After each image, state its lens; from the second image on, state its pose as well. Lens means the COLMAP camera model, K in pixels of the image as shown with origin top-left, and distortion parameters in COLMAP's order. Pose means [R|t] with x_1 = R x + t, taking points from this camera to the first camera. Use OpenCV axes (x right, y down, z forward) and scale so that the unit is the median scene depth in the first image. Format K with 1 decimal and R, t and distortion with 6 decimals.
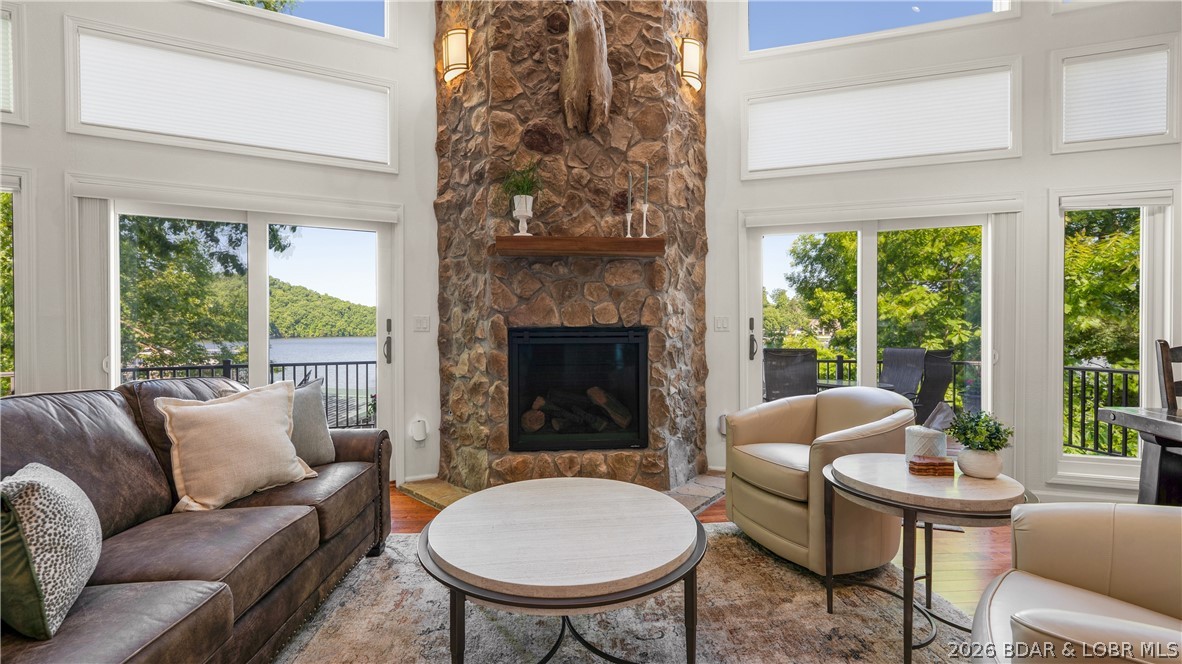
lens RADIAL K [[482.9, 0, 579.6], [0, 482.9, 322.5], [0, 0, 1]] dist [-0.019837, 0.004510]
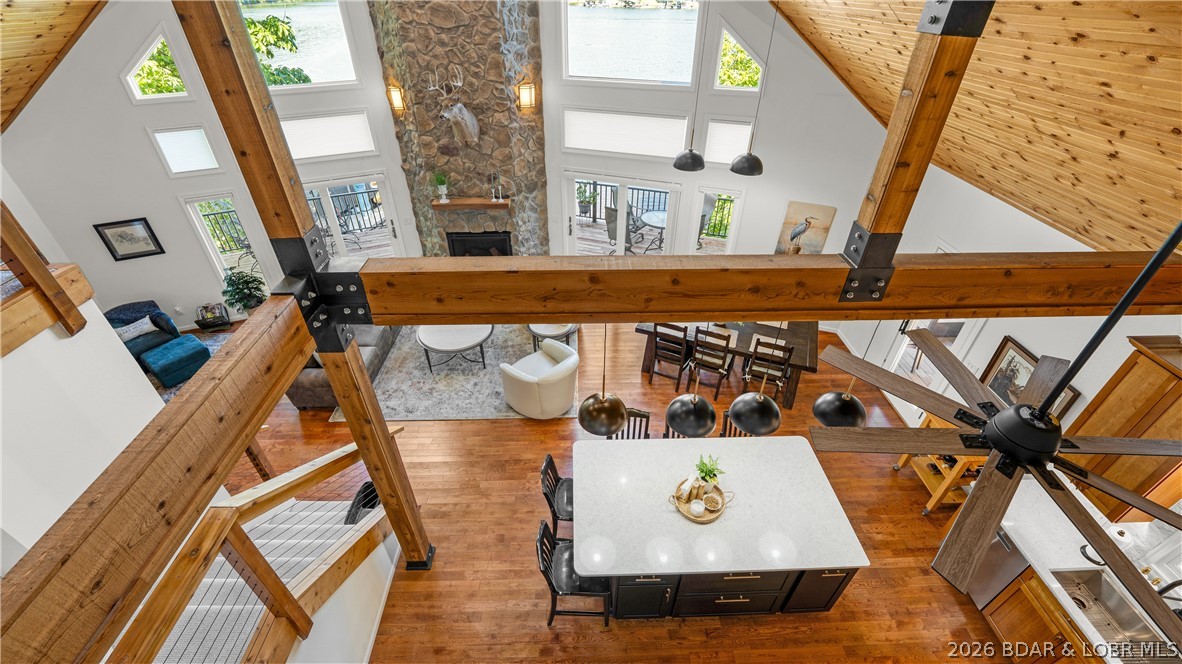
lens RADIAL K [[482.9, 0, 592.6], [0, 482.9, 334.4], [0, 0, 1]] dist [-0.019837, 0.004510]
pose [[0.999132, 0.041610, 0.001773, 0.545783], [-0.033938, 0.788781, 0.613737, -1.006169], [0.024139, -0.613265, 0.789508, -1.036404]]
